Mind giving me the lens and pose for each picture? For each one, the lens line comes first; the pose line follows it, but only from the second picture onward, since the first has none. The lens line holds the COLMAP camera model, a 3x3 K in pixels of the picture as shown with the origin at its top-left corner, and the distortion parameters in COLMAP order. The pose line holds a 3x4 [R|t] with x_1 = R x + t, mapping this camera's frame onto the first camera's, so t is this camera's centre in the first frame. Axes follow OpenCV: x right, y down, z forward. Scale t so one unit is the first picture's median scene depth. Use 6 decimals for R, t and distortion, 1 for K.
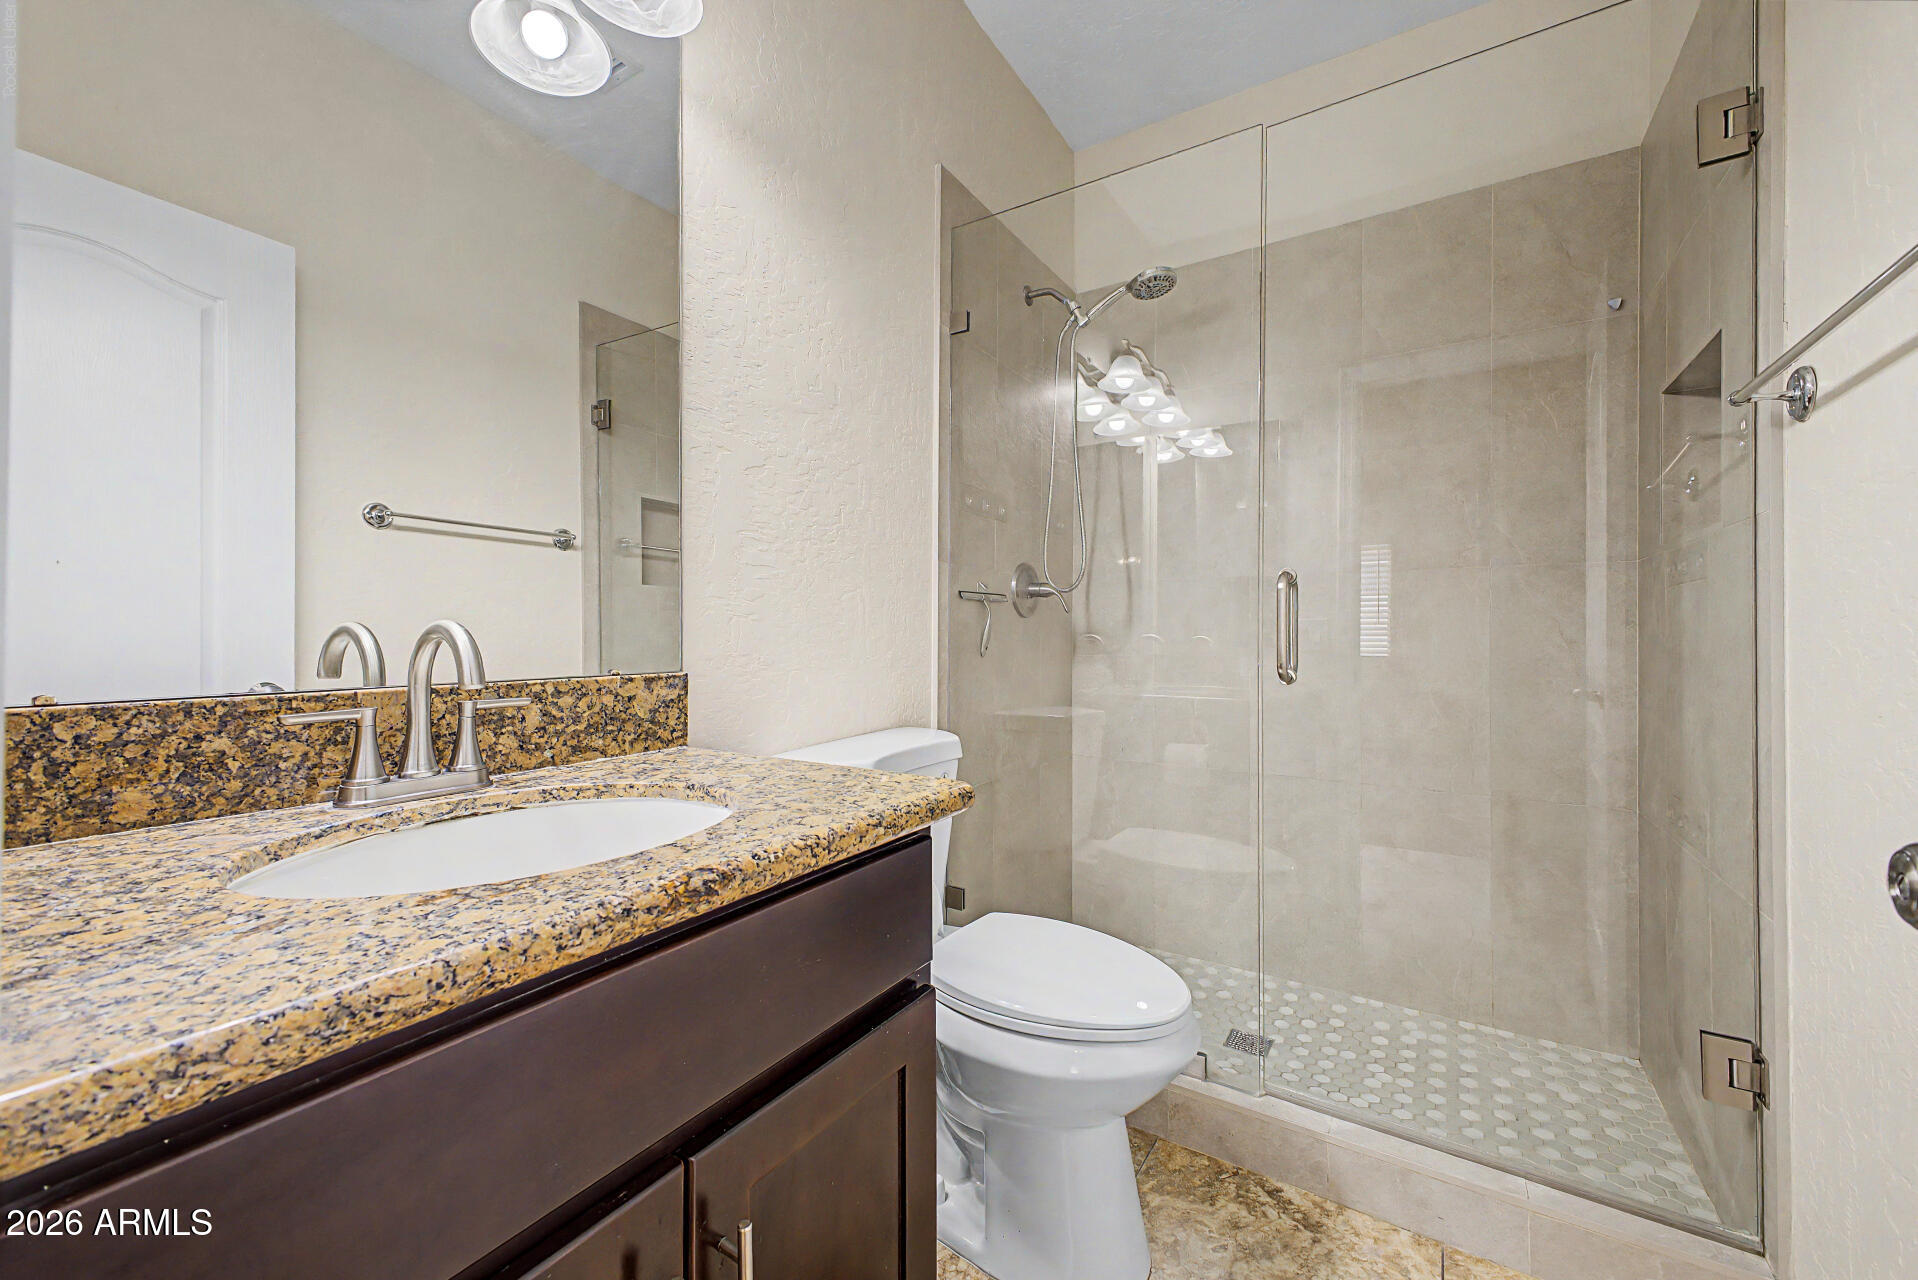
lens RADIAL K [[758.9, 0, 963.5], [0, 758.9, 634.7], [0, 0, 1]] dist [0.015550, -0.003783]
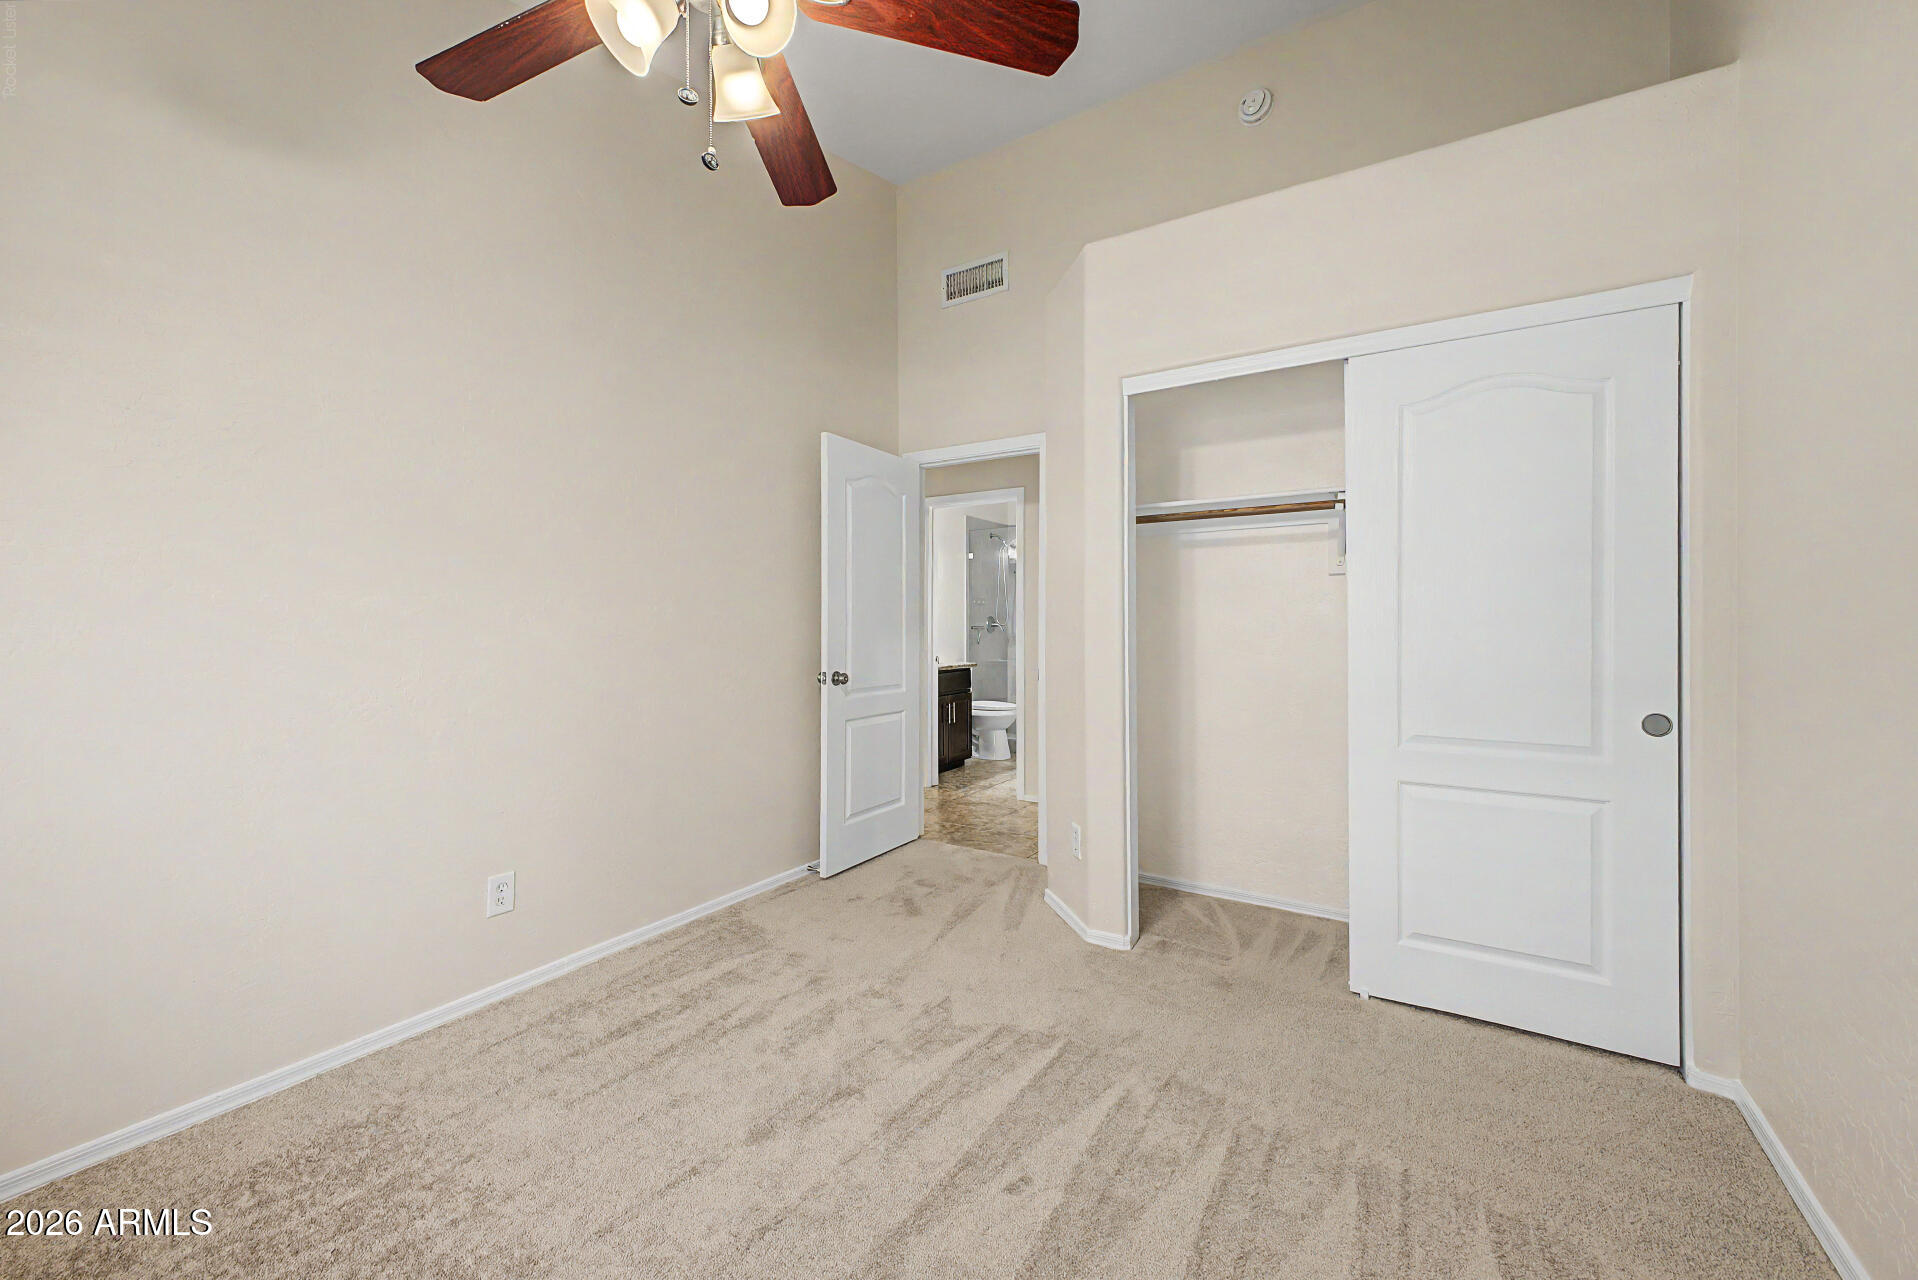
lens RADIAL K [[758.9, 0, 963.5], [0, 758.9, 634.7], [0, 0, 1]] dist [0.015550, -0.003783]
pose [[0.999965, -0.000223, -0.008329, -0.010139], [0.000263, 0.999988, 0.004889, -0.033870], [0.008328, -0.004891, 0.999953, -2.458479]]
